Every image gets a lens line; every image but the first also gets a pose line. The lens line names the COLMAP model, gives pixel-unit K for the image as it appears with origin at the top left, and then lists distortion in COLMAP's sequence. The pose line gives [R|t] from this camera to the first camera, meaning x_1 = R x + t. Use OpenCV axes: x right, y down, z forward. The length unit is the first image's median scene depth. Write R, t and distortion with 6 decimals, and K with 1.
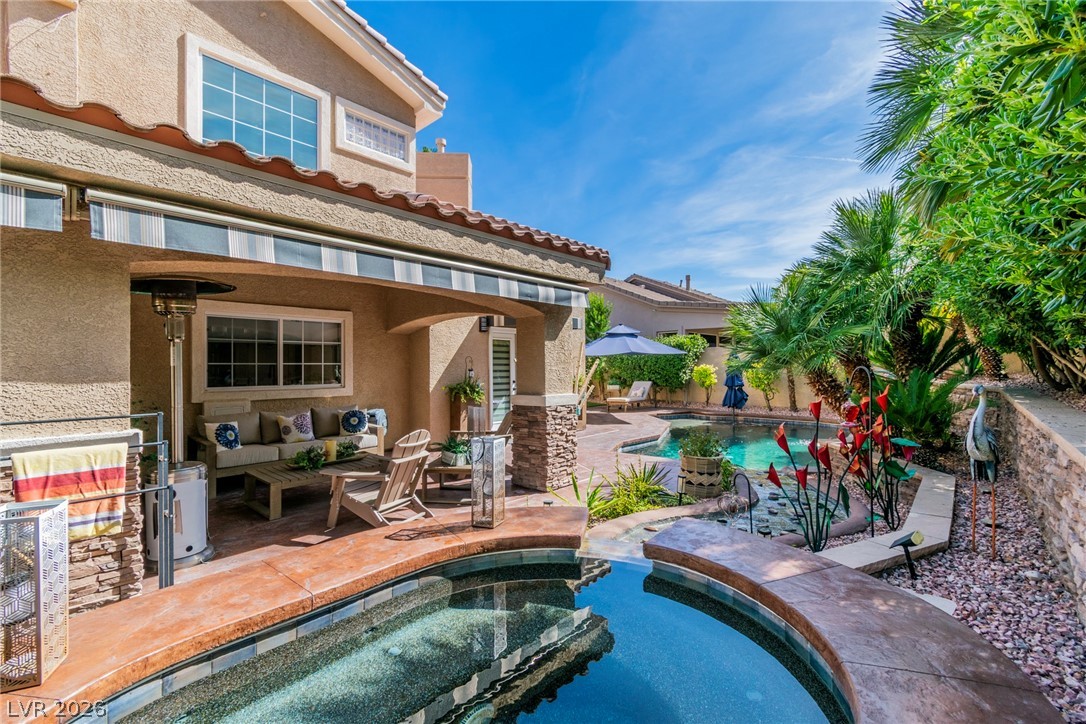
lens RADIAL K [[476.5, 0, 544.0], [0, 476.5, 362.8], [0, 0, 1]] dist [0.004965, -0.002645]
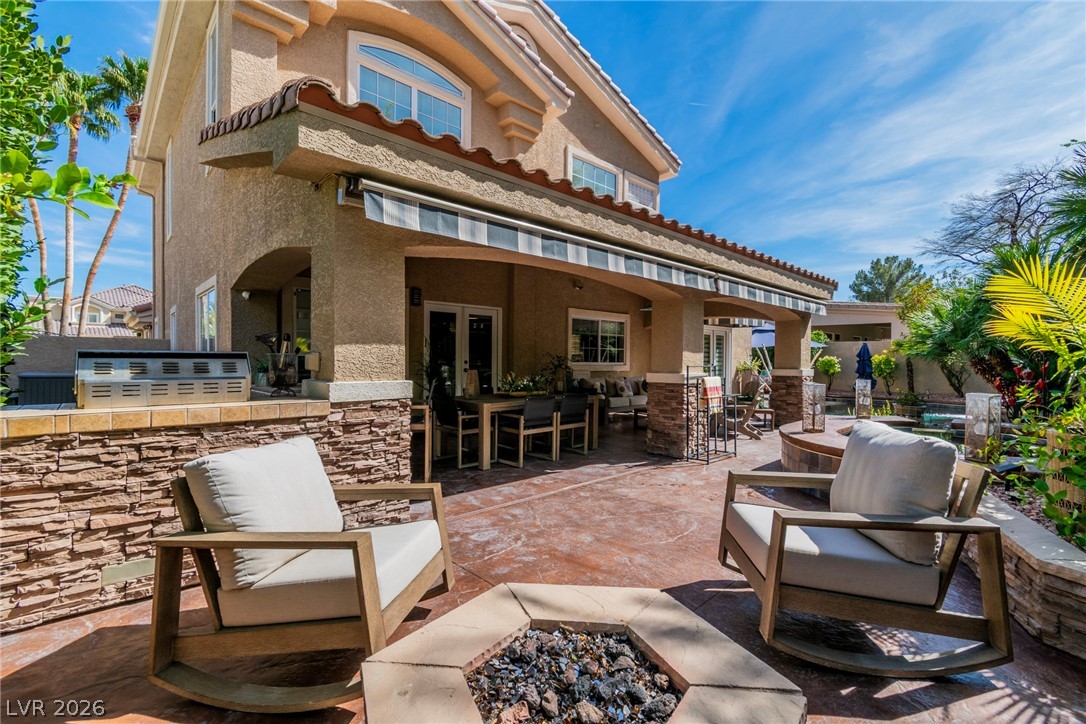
lens RADIAL K [[476.5, 0, 545.3], [0, 476.5, 363.1], [0, 0, 1]] dist [0.004965, -0.002645]
pose [[0.995961, 0.014986, -0.088530, -0.639718], [-0.013724, 0.999796, 0.014852, 0.031612], [0.088734, -0.013577, 0.995963, -0.616293]]
